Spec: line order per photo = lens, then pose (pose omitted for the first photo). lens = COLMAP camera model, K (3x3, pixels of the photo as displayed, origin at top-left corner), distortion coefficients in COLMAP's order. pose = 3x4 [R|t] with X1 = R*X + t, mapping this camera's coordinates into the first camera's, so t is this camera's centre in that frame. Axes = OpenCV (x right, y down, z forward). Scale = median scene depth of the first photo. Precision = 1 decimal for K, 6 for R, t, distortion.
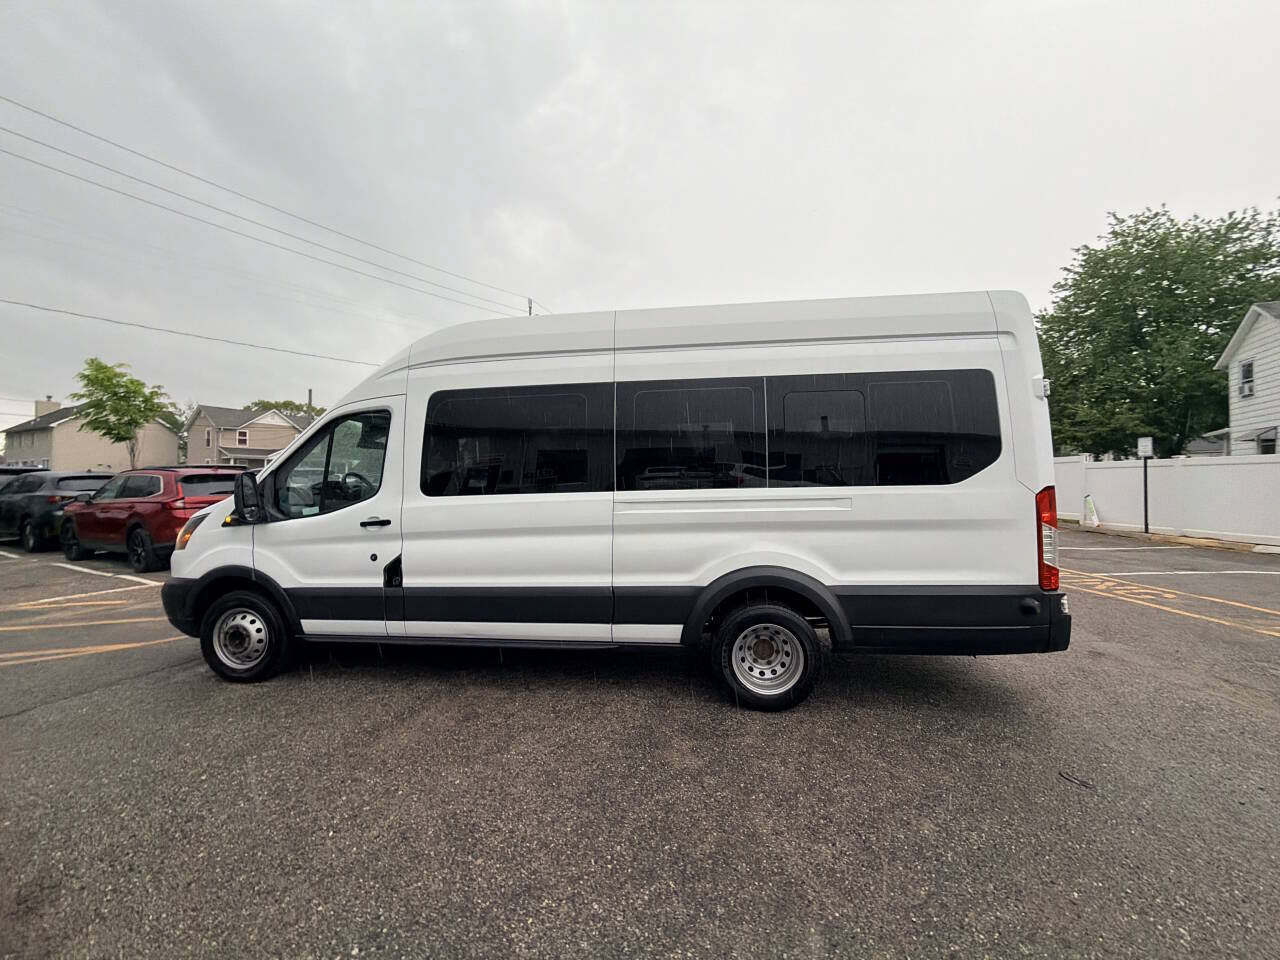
lens RADIAL K [[507.5, 0, 639.4], [0, 507.5, 480.6], [0, 0, 1]] dist [0.001181, -0.000107]
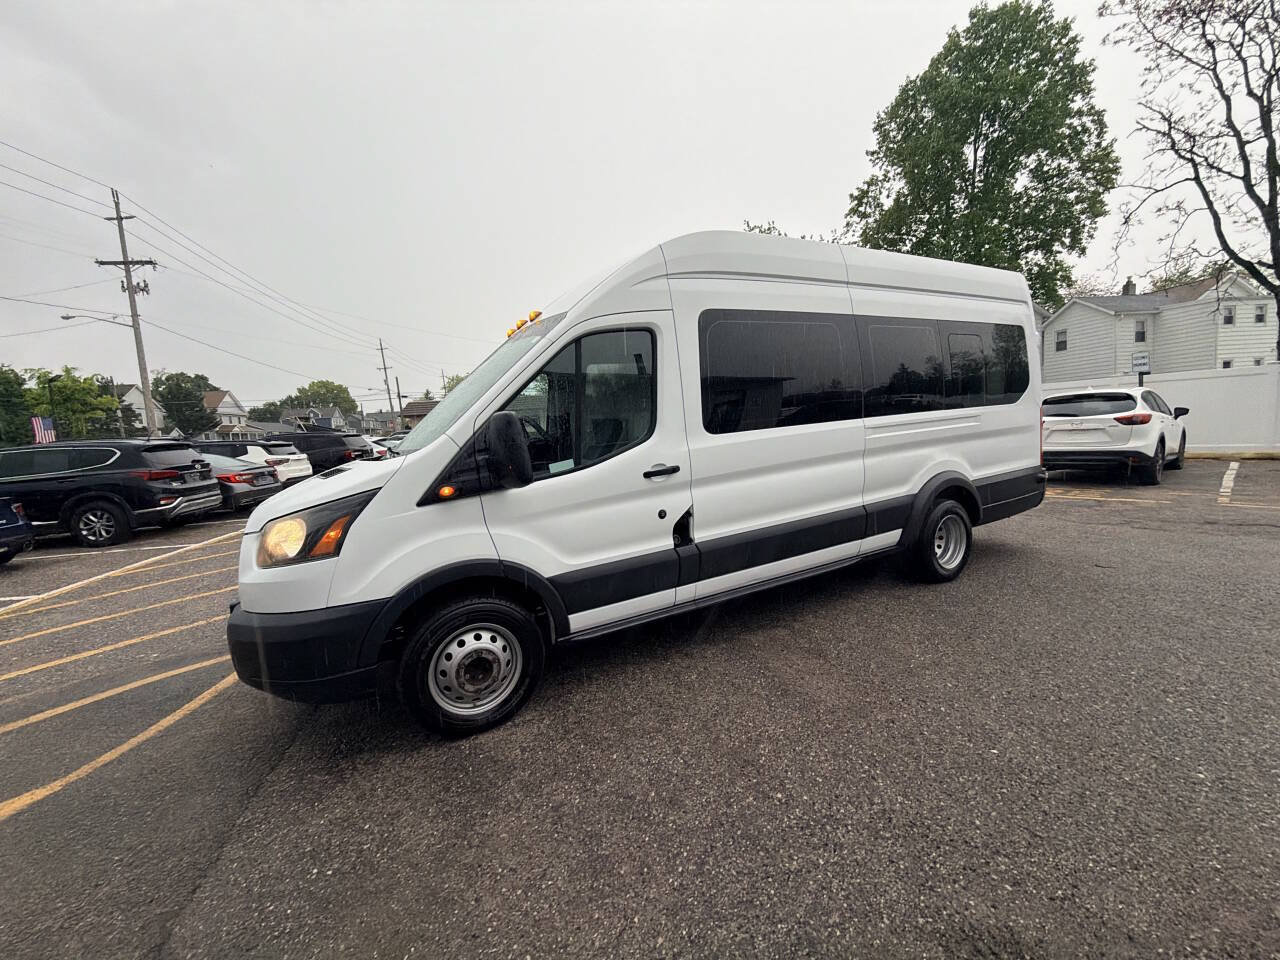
lens RADIAL K [[506.8, 0, 637.4], [0, 506.8, 479.7], [0, 0, 1]] dist [-0.000307, 0.000387]
pose [[0.811543, -0.105015, 0.574778, -1.007837], [0.059260, 0.993437, 0.097835, 0.015767], [-0.581280, -0.045336, 0.812440, 0.370962]]
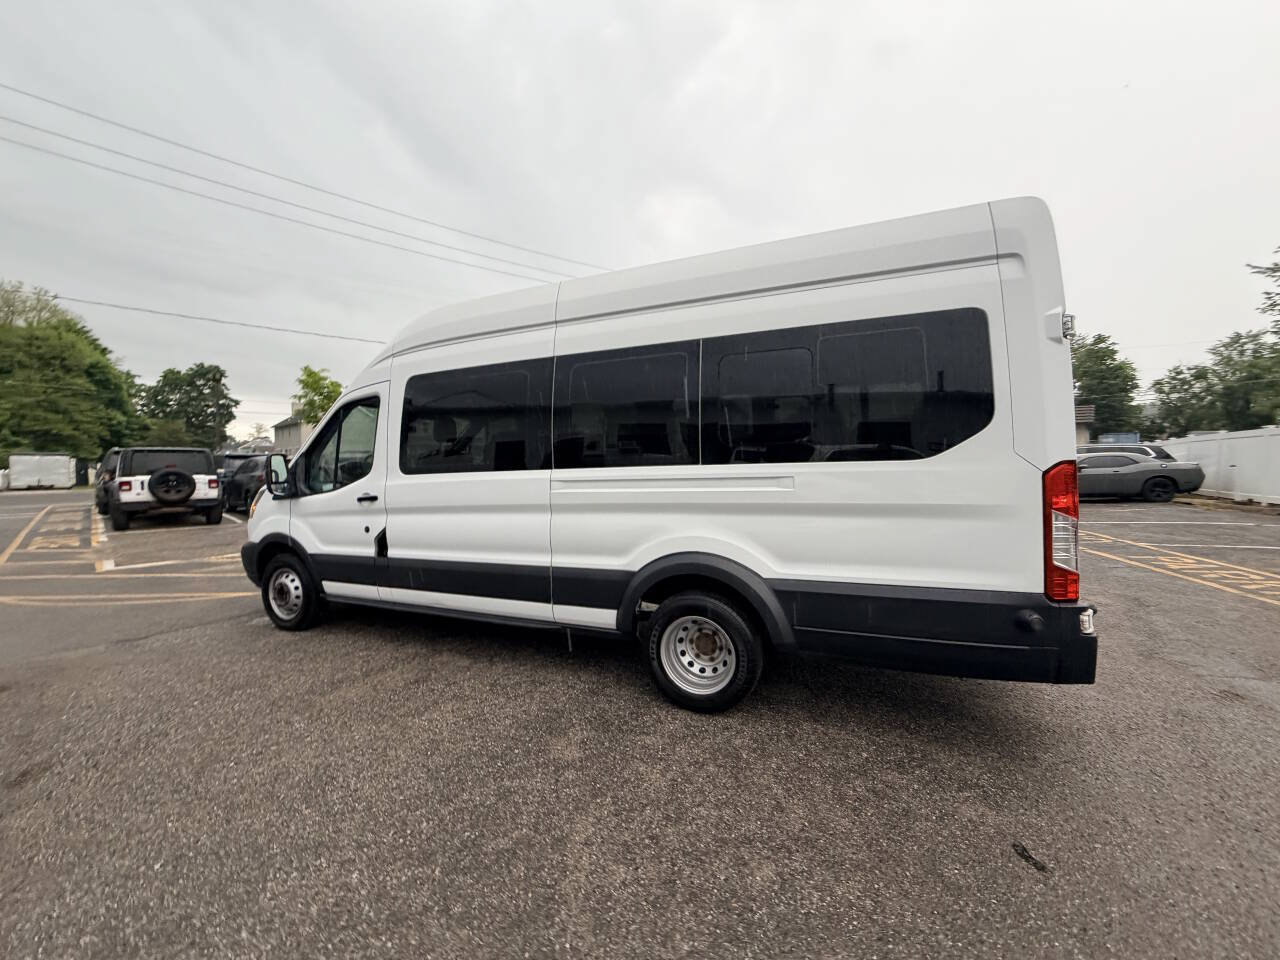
lens RADIAL K [[508.1, 0, 640.3], [0, 508.1, 479.5], [0, 0, 1]] dist [0.000678, -0.000097]
pose [[0.959271, 0.003138, -0.282470, 0.364477], [0.006851, 0.999386, 0.034369, 0.007482], [0.282405, -0.034904, 0.958660, 0.104594]]
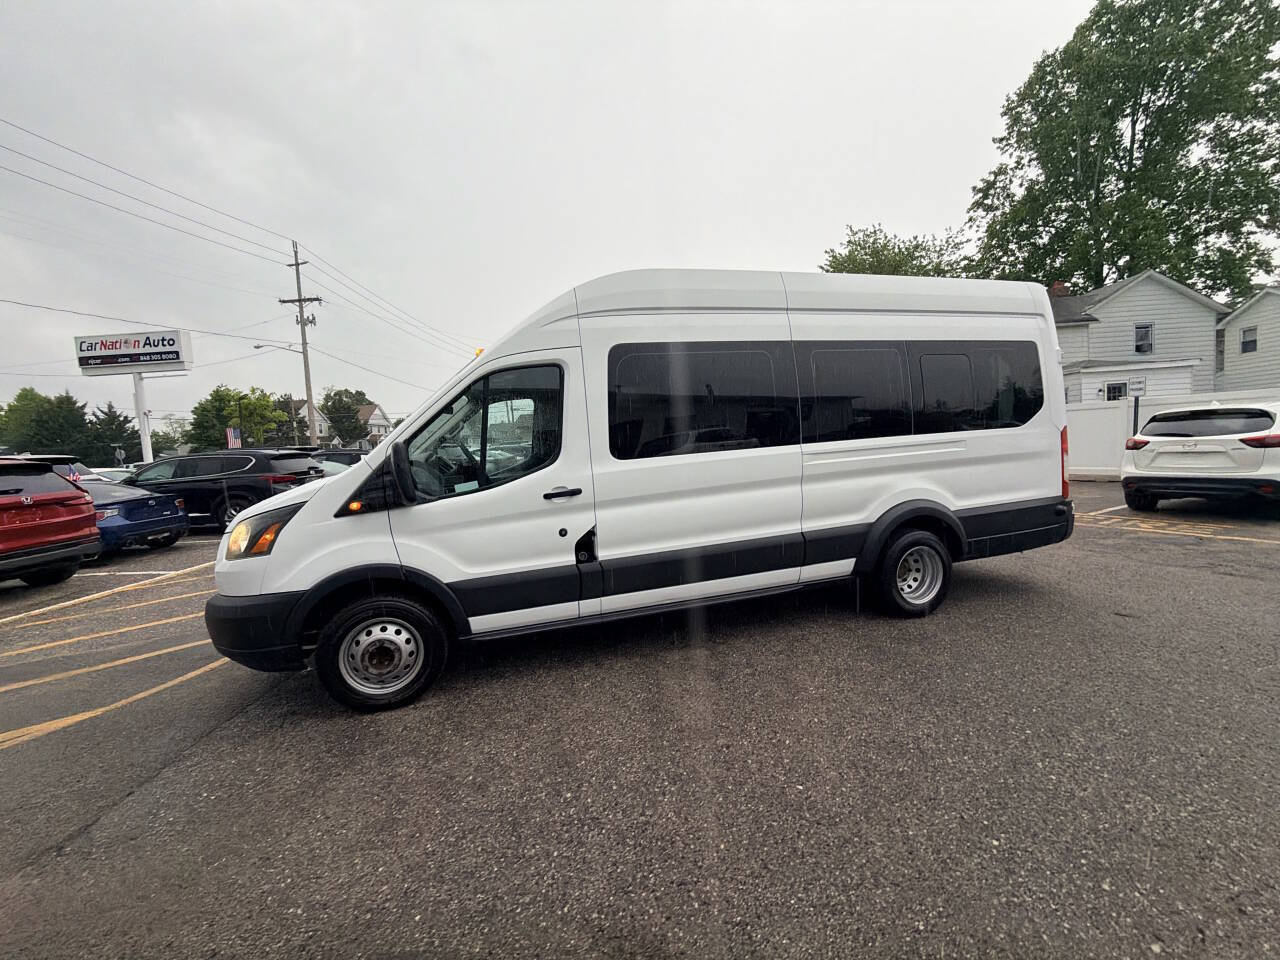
lens RADIAL K [[507.2, 0, 637.8], [0, 507.2, 479.2], [0, 0, 1]] dist [0.000804, -0.000280]
pose [[0.915834, -0.069931, 0.395422, -0.743845], [0.048582, 0.996782, 0.063761, 0.009181], [-0.398609, -0.039184, 0.916284, 0.143207]]
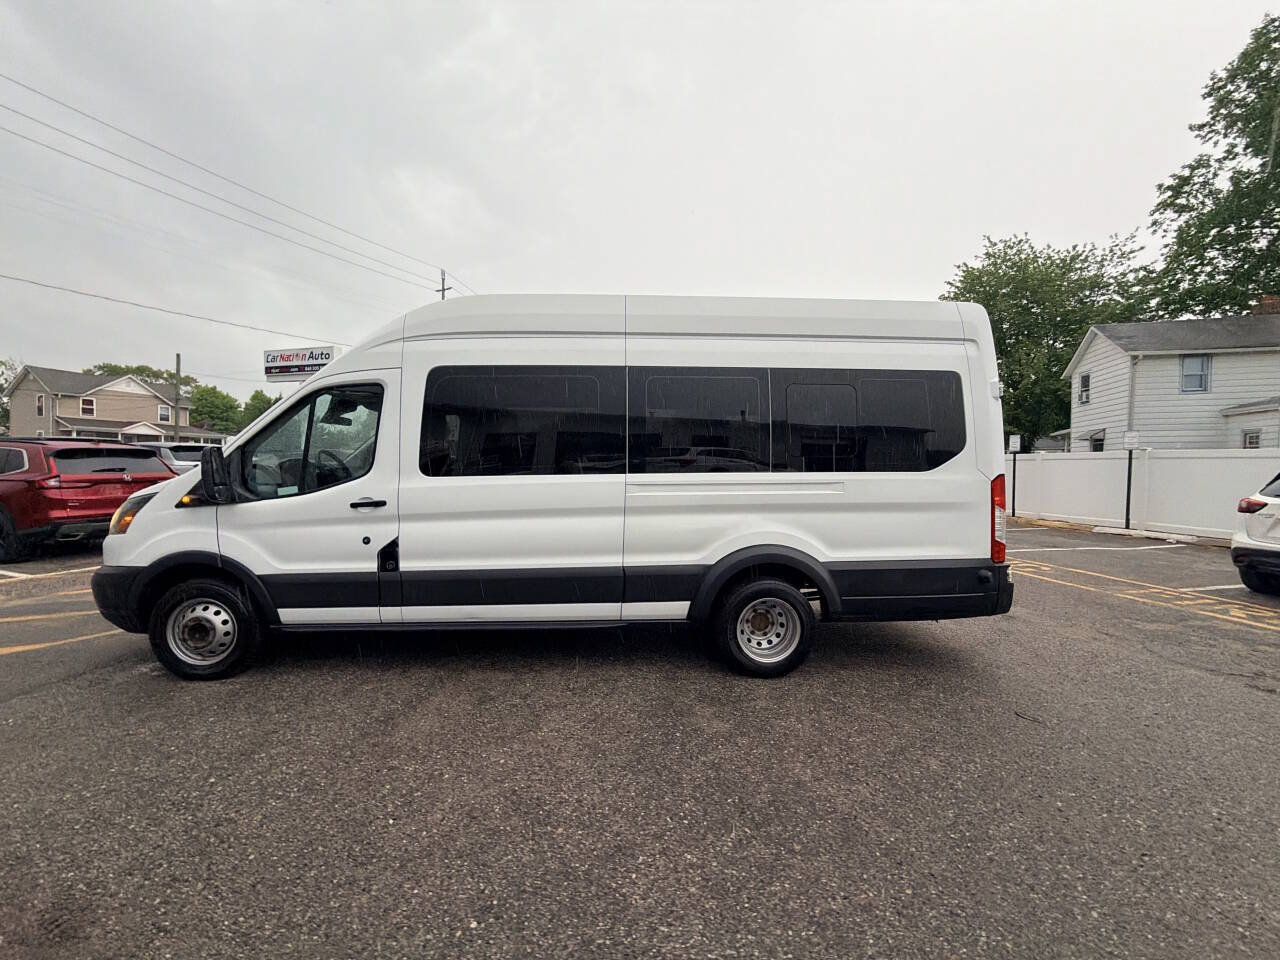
lens RADIAL K [[506.9, 0, 638.3], [0, 506.9, 480.1], [0, 0, 1]] dist [0.000363, 0.000227]
pose [[0.985230, 0.011618, 0.170842, -0.187822], [-0.016470, 0.999499, 0.027013, 0.005673], [-0.170443, -0.029428, 0.984928, -0.009254]]
